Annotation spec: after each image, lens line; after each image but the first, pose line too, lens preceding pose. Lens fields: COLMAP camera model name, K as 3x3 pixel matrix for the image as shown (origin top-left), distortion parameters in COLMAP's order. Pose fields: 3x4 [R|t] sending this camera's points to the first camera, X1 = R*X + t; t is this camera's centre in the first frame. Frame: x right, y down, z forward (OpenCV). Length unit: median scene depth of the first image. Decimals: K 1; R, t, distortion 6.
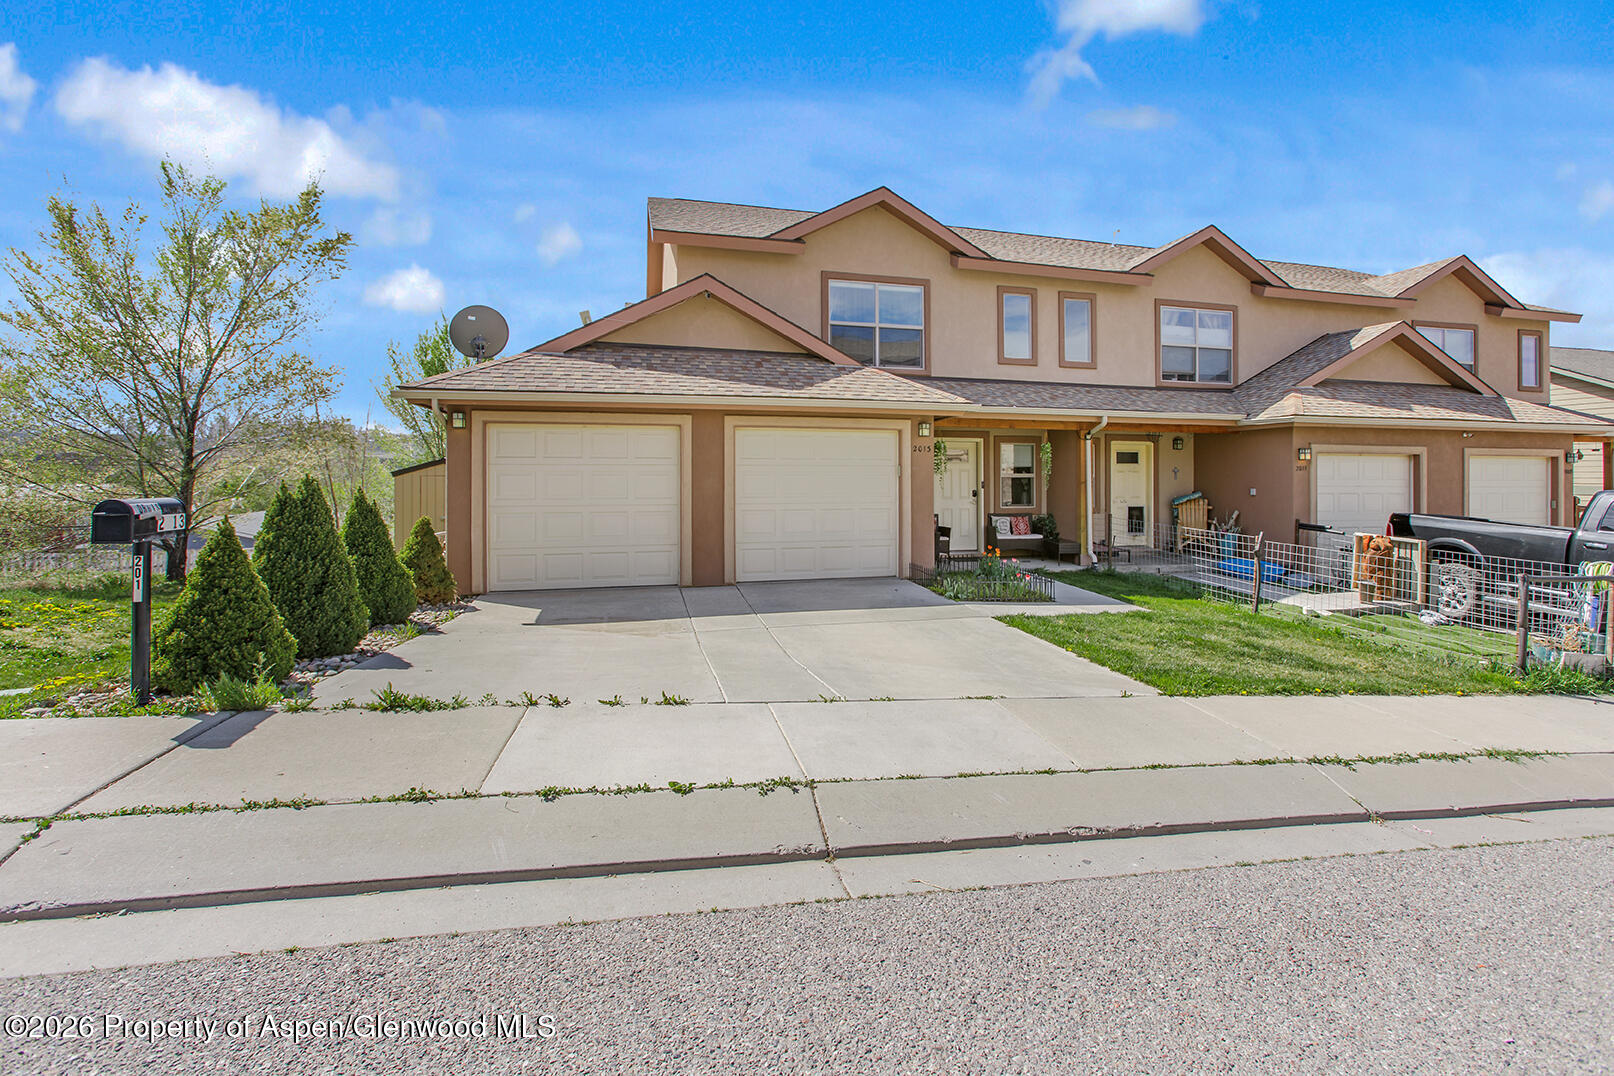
lens RADIAL K [[728.0, 0, 811.0], [0, 728.0, 532.3], [0, 0, 1]] dist [0.005742, 0.002133]
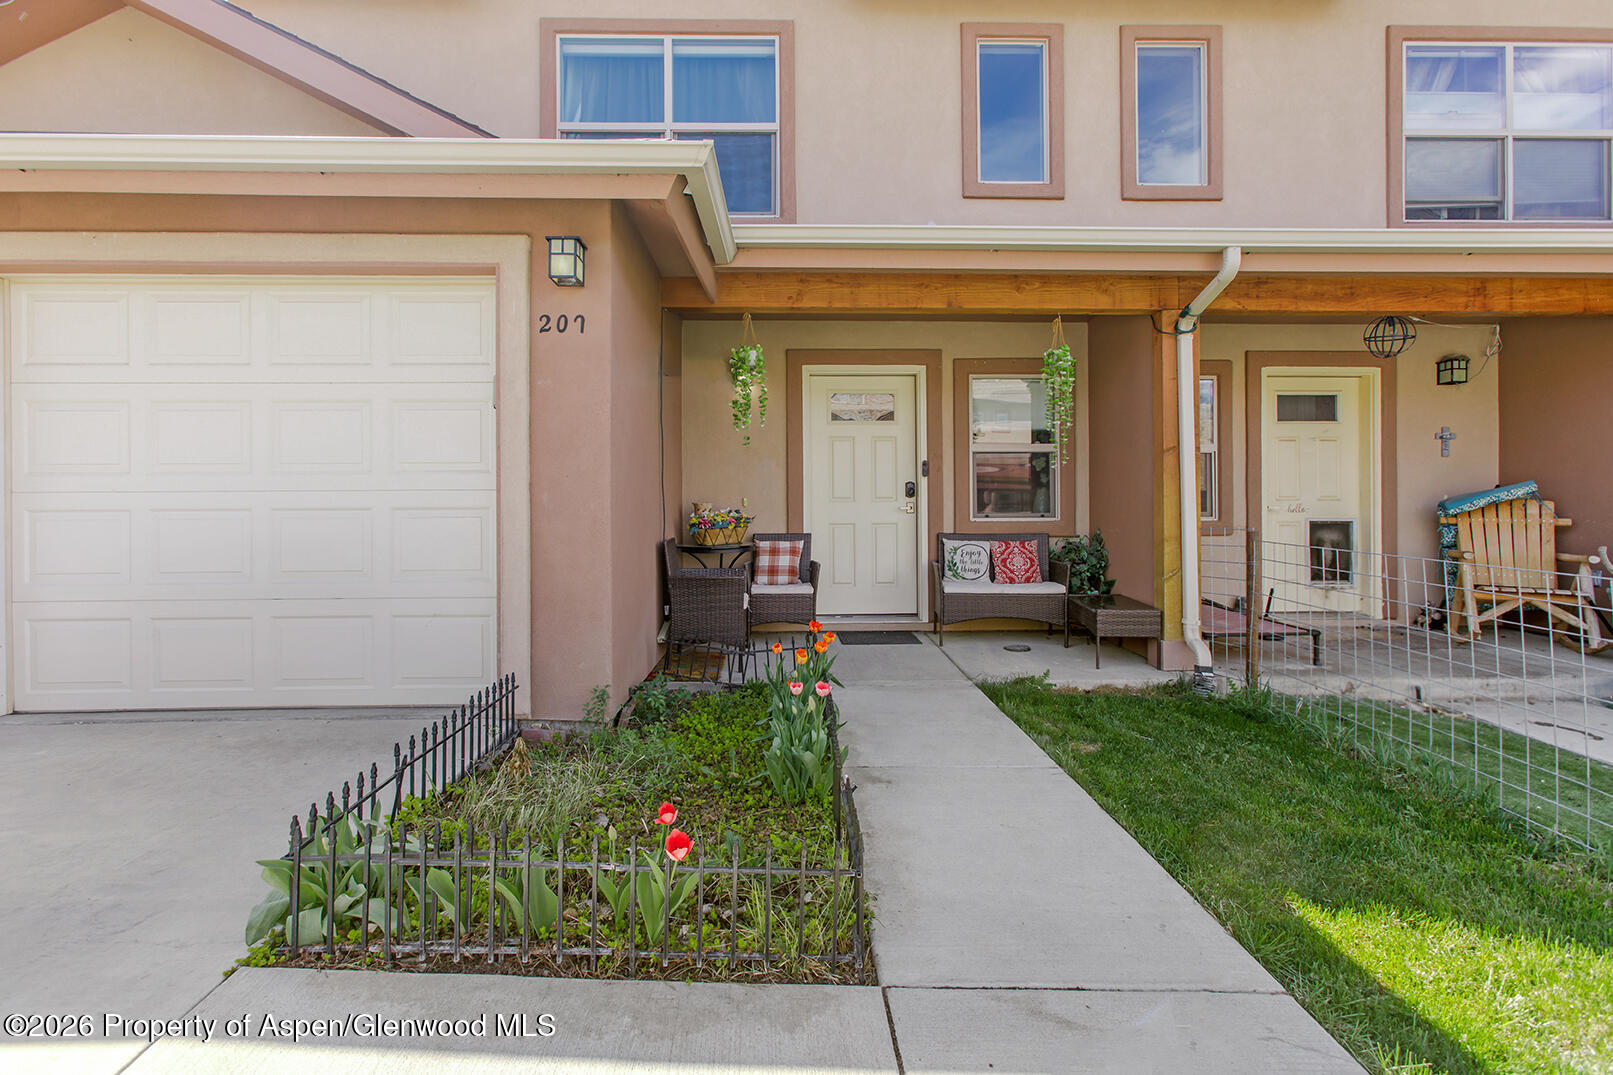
lens RADIAL K [[727.5, 0, 714.7], [0, 727.5, 547.6], [0, 0, 1]] dist [0.005742, 0.002133]
pose [[0.964549, 0.008687, -0.263761, 0.228727], [-0.015223, 0.999625, -0.022748, -0.004938], [0.263465, 0.025957, 0.964320, 0.534061]]
